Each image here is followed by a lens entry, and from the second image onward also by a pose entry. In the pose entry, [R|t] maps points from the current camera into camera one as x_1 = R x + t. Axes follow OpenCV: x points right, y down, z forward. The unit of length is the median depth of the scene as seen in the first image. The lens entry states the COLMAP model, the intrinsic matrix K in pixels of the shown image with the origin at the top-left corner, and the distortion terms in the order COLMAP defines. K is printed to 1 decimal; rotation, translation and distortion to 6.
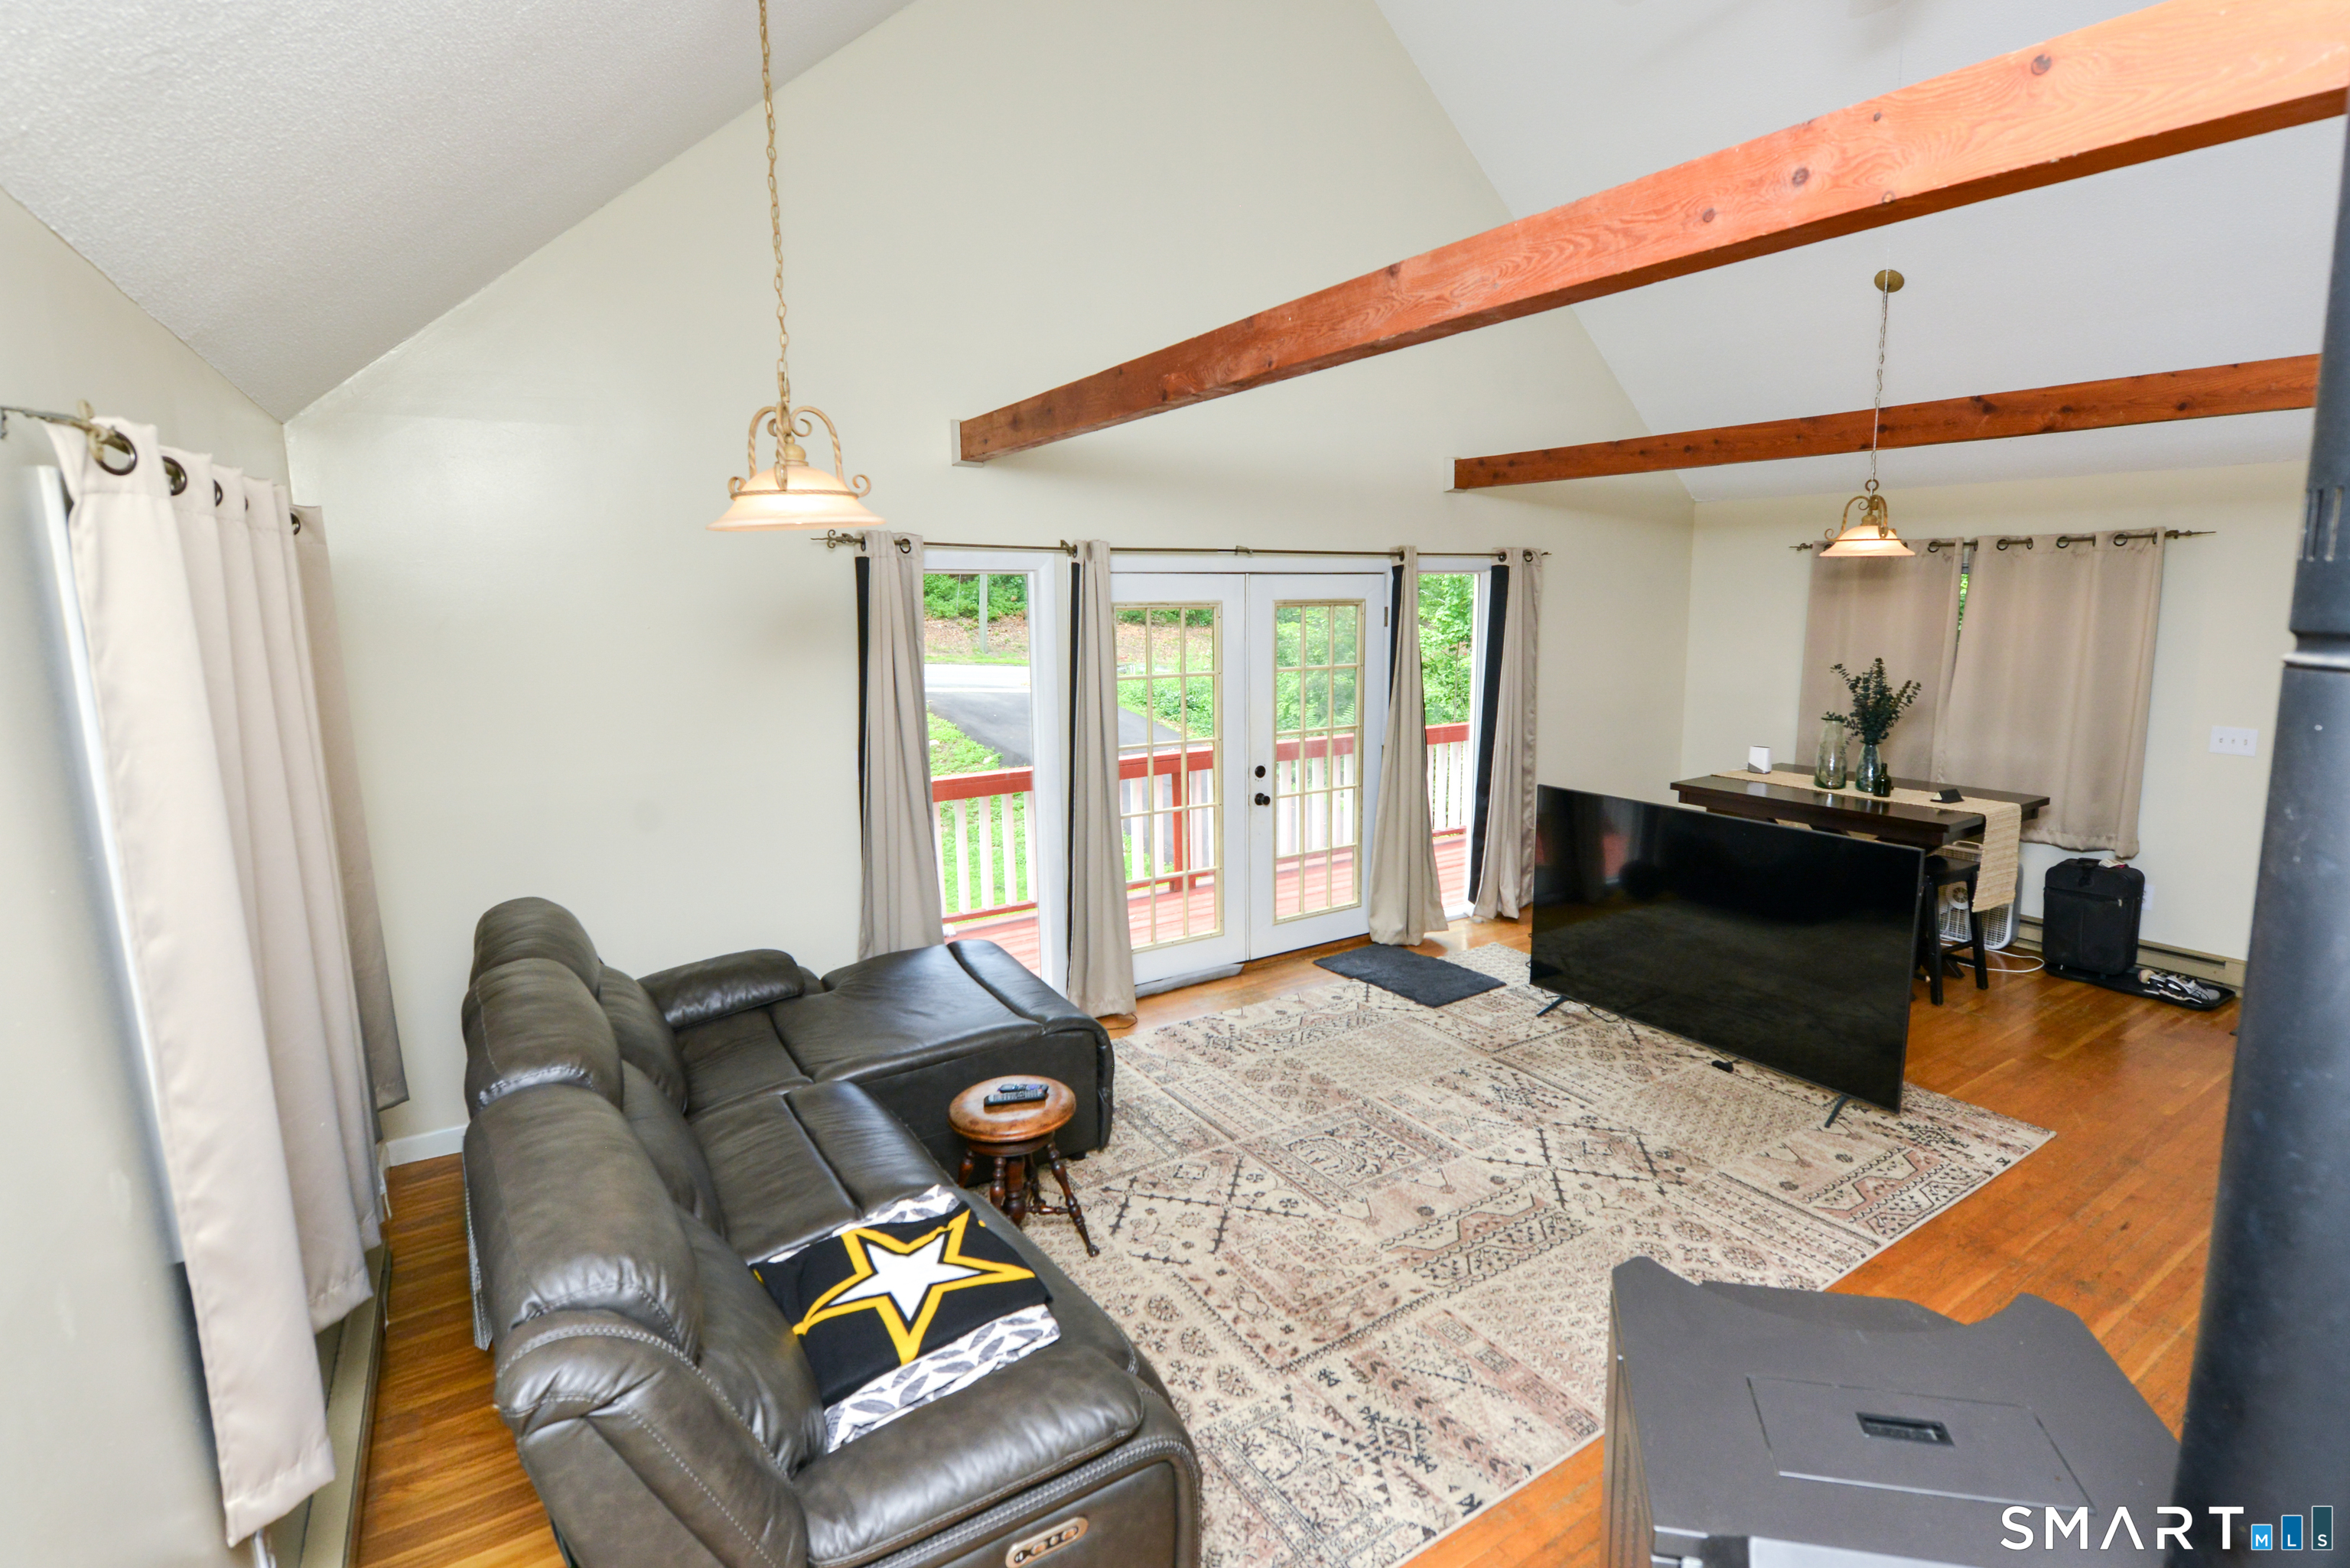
lens RADIAL K [[1136.7, 0, 1243.6], [0, 1136.7, 795.7], [0, 0, 1]] dist [-0.010299, -0.000554]
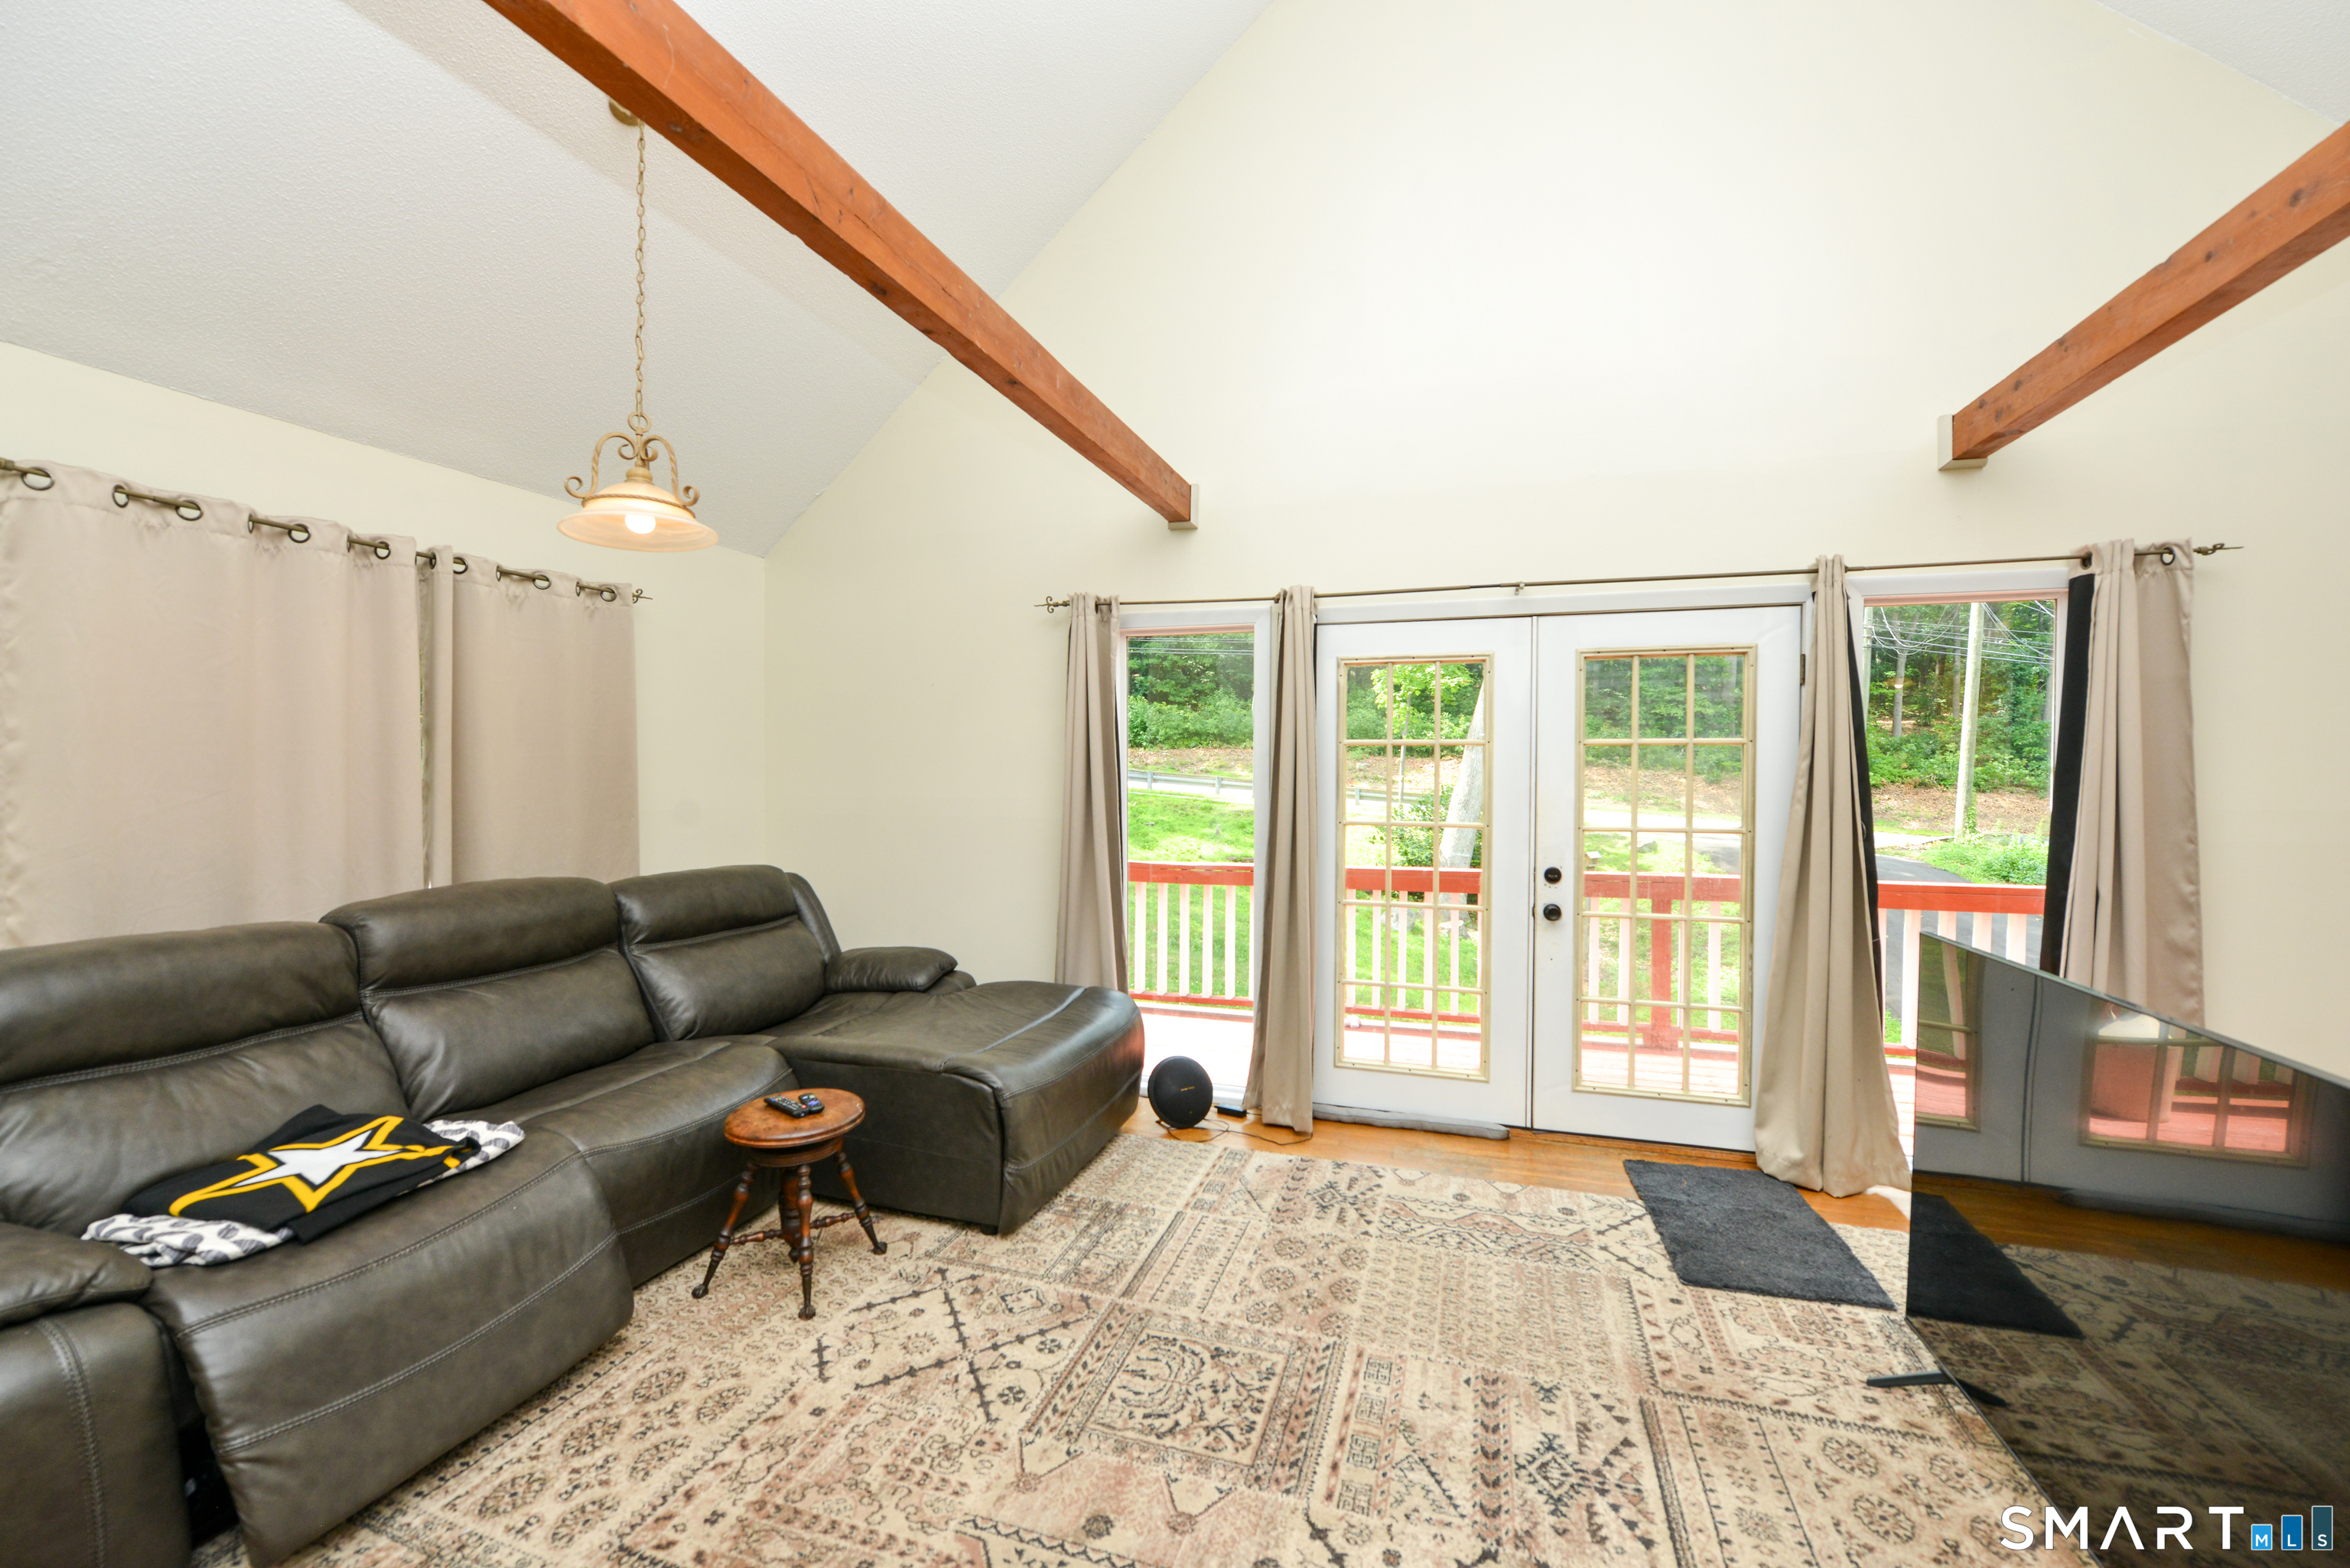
lens RADIAL K [[942.1, 0, 1181.4], [0, 942.1, 779.9], [0, 0, 1]] dist [-0.017039, -0.001523]
pose [[0.611499, 0.019967, -0.790993, 0.475263], [-0.149941, 0.984492, -0.091064, 0.013830], [0.776909, 0.174287, 0.605010, 0.559312]]
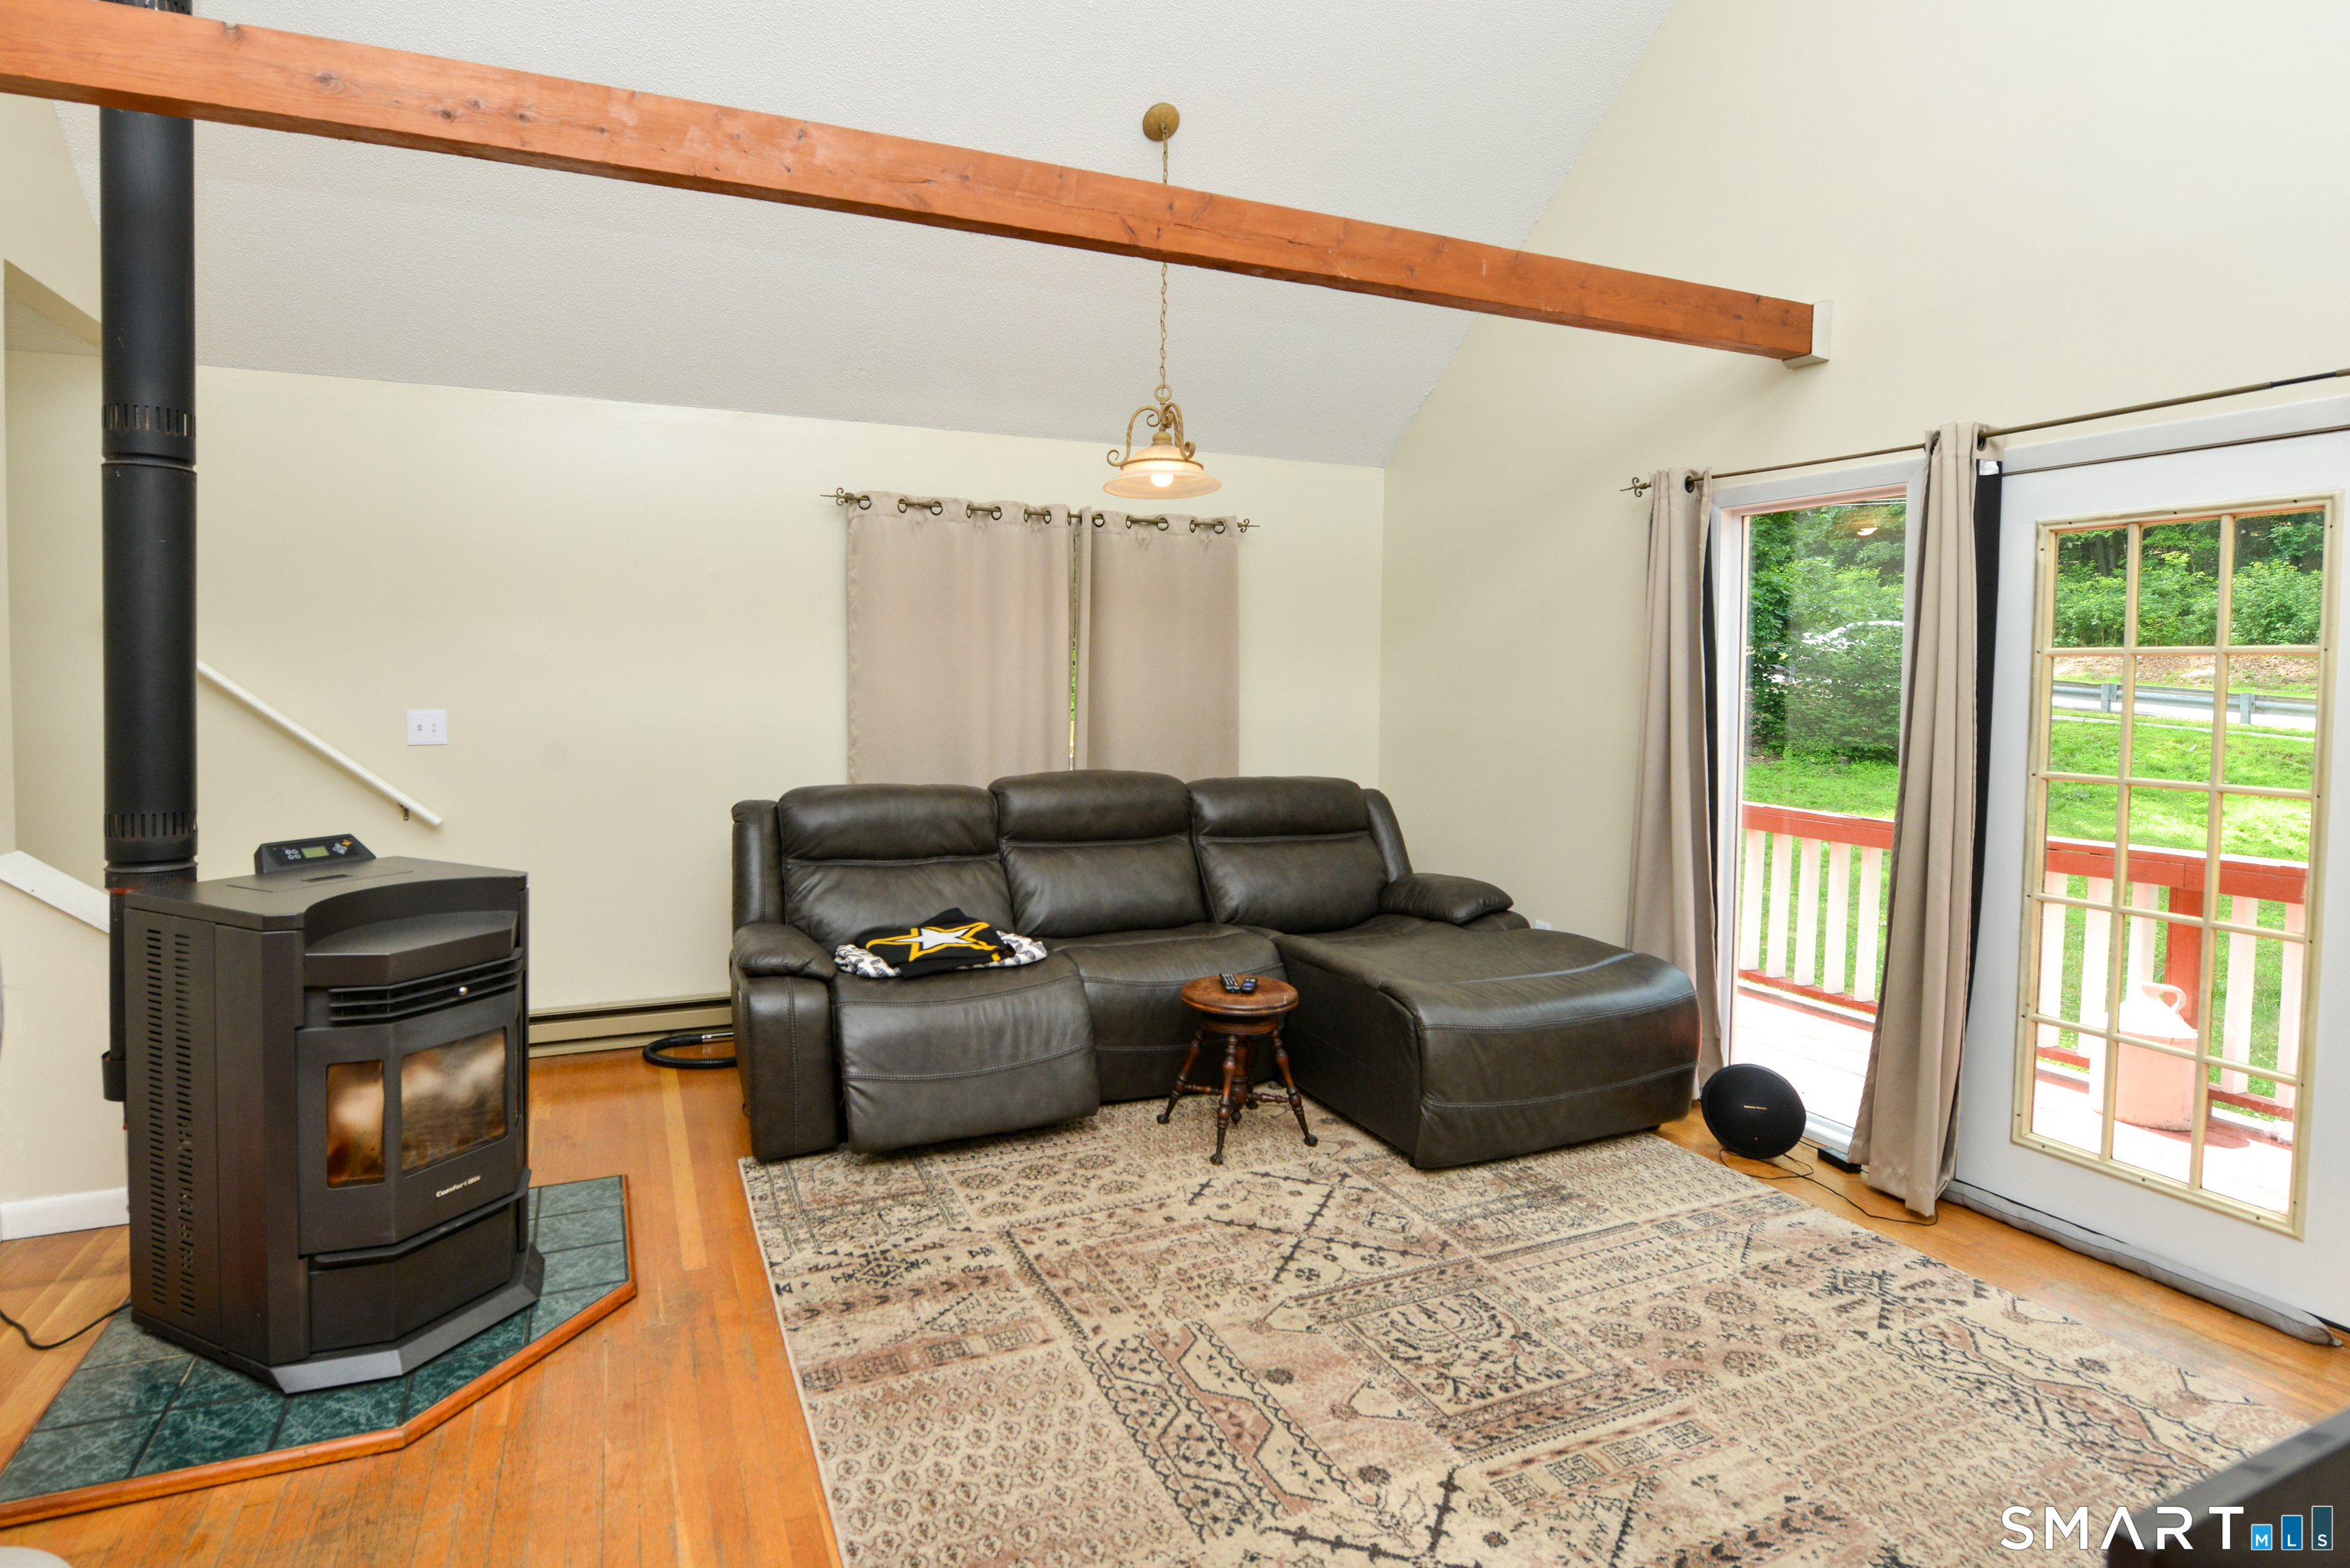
lens RADIAL K [[1170.1, 0, 1079.3], [0, 1170.1, 718.7], [0, 0, 1]] dist [-0.007673, -0.002541]
pose [[-0.218809, 0.042919, -0.974823, 0.693760], [-0.182463, 0.979611, 0.084085, -0.036467], [0.958556, 0.196268, -0.206516, 0.797610]]
